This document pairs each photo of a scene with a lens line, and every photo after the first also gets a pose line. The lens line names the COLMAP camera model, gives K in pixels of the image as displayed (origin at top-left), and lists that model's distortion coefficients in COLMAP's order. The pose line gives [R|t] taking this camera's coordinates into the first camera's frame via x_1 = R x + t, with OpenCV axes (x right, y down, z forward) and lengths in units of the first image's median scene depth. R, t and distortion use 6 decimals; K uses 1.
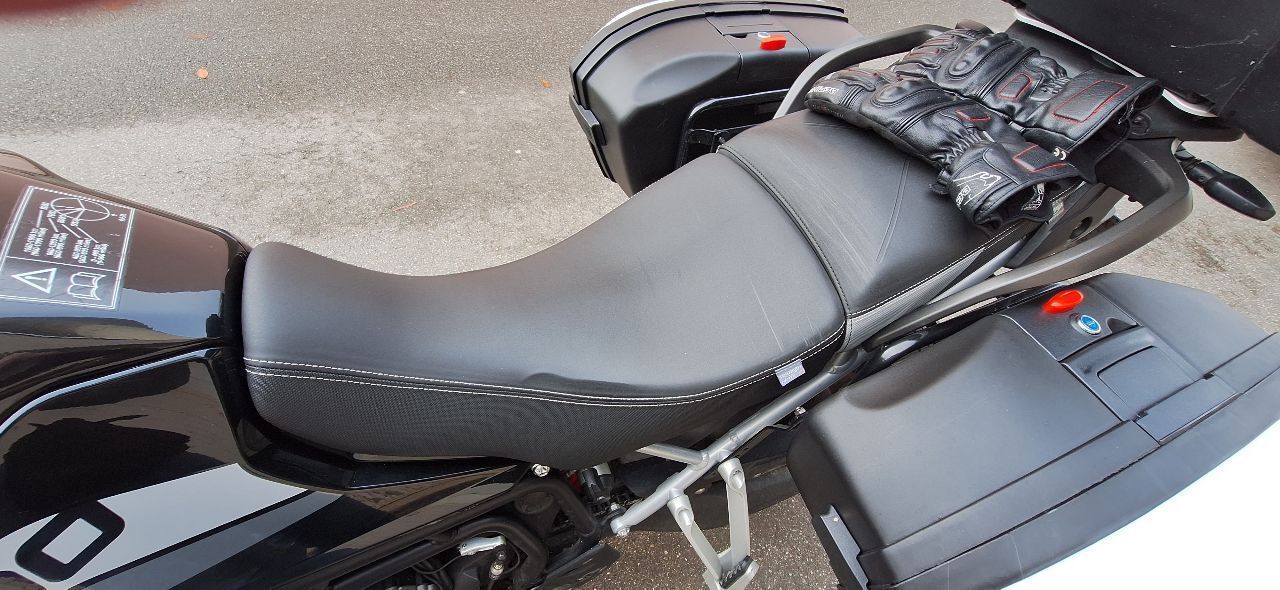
lens RADIAL K [[490.7, 0, 620.5], [0, 490.7, 291.9], [0, 0, 1]] dist [-0.000292, -0.000162]
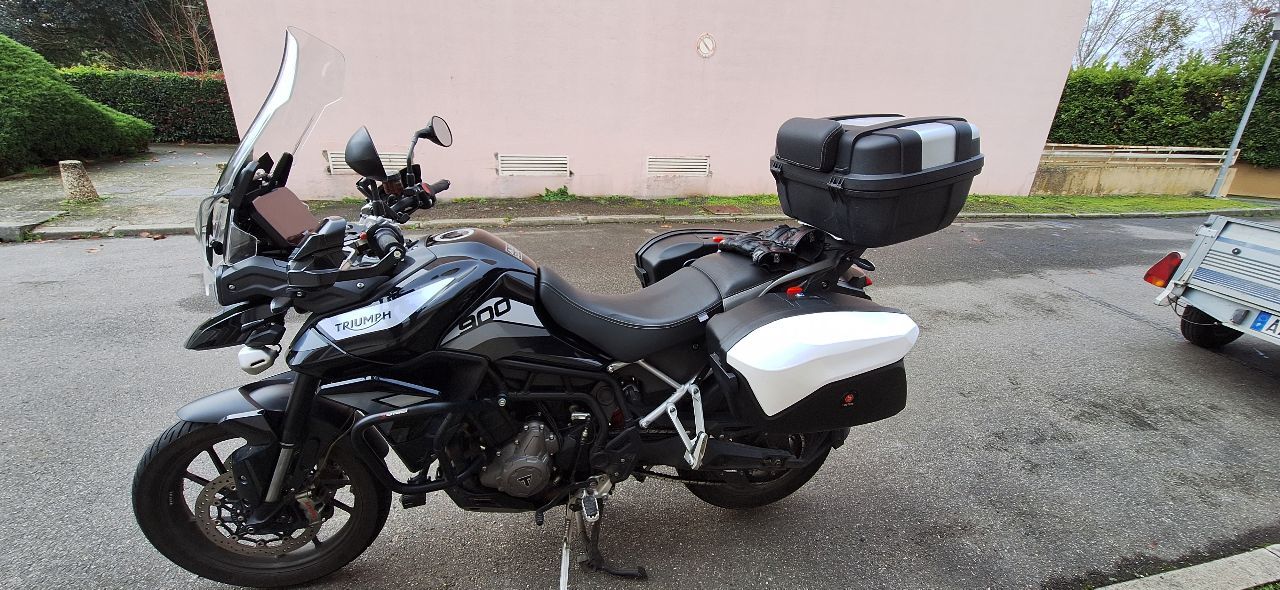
lens RADIAL K [[490.7, 0, 620.5], [0, 490.7, 291.9], [0, 0, 1]] dist [-0.000292, -0.000162]
pose [[0.989787, 0.008383, -0.142307, 0.199685], [-0.078610, 0.864863, -0.495815, 1.065366], [0.118920, 0.501938, 0.856689, -1.115547]]
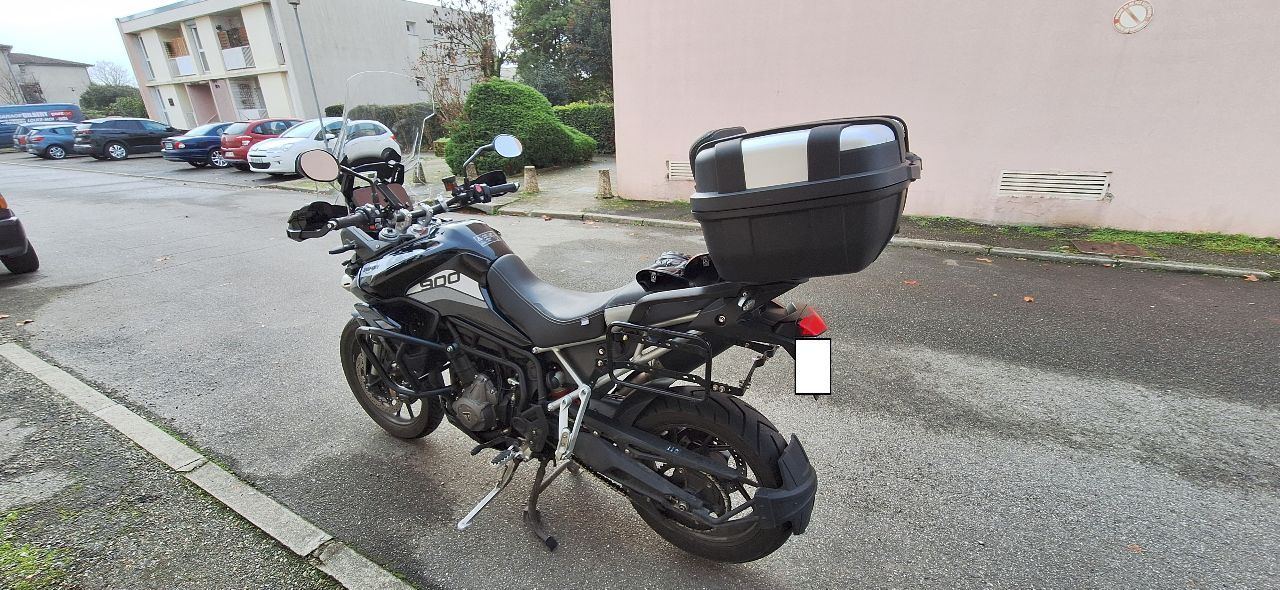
lens RADIAL K [[488.0, 0, 640.0], [0, 488.0, 295.0], [0, 0, 1]] dist [0.000070, 0.000048]
pose [[0.658755, 0.175206, -0.731673, 1.934948], [-0.532514, 0.795579, -0.288935, 0.510438], [0.531480, 0.579963, 0.617391, -0.522347]]
